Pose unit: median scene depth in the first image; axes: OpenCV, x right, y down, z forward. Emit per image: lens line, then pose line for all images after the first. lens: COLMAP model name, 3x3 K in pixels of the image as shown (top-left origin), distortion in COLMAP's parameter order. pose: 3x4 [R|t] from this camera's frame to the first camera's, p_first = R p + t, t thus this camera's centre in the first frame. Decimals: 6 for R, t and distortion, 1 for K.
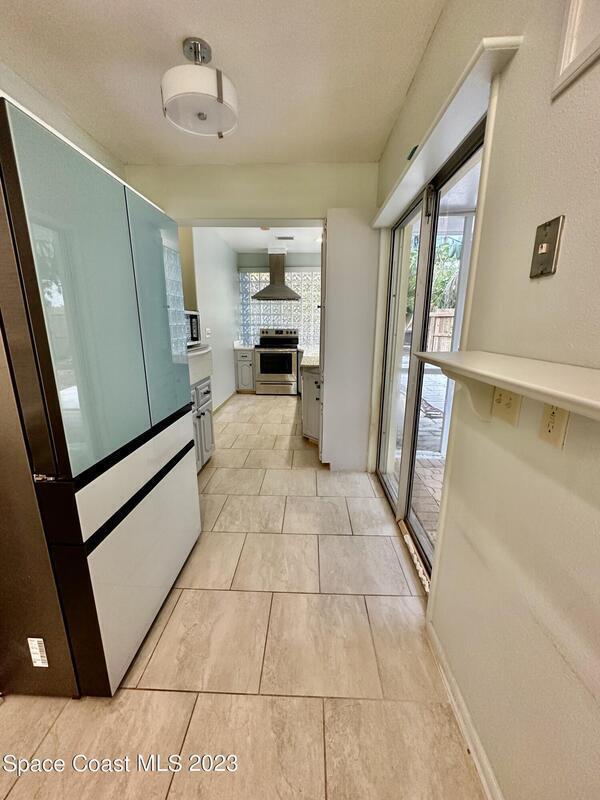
lens RADIAL K [[322.0, 0, 301.7], [0, 322.0, 403.2], [0, 0, 1]] dist [0.000166, 0.000423]
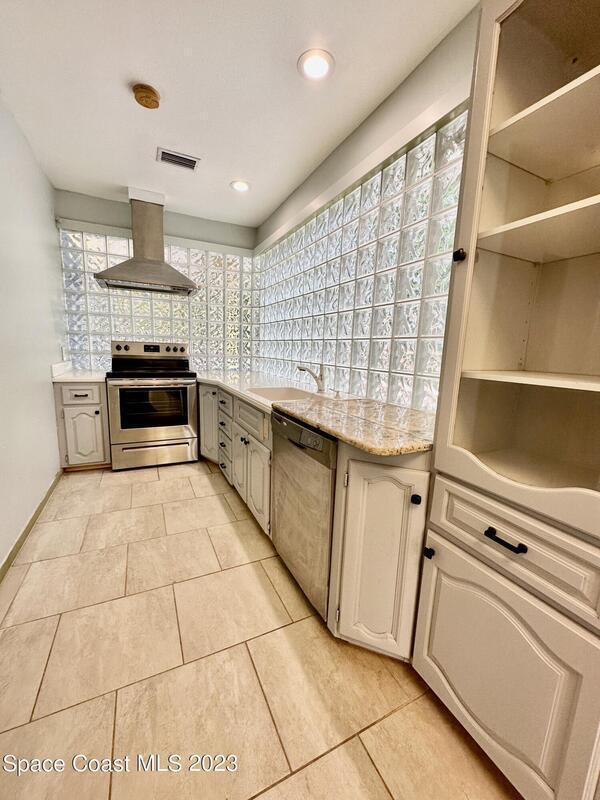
lens RADIAL K [[322.0, 0, 296.3], [0, 322.0, 405.6], [0, 0, 1]] dist [0.000166, 0.000423]
pose [[0.889848, -0.051160, 0.453381, -0.106107], [0.079217, 0.995925, -0.043096, -0.081138], [-0.449329, 0.074264, 0.890275, 0.412401]]
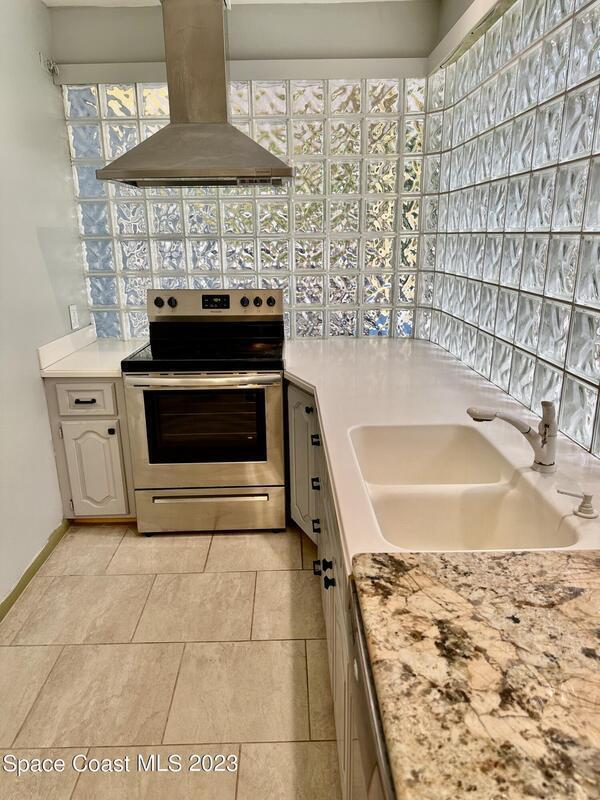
lens RADIAL K [[557.3, 0, 298.7], [0, 557.3, 403.5], [0, 0, 1]] dist [0.038976, -0.023399]
pose [[0.998876, -0.031374, 0.035527, -0.017212], [0.029532, 0.998251, 0.051218, -0.154912], [-0.037072, -0.050112, 0.998055, 0.505594]]
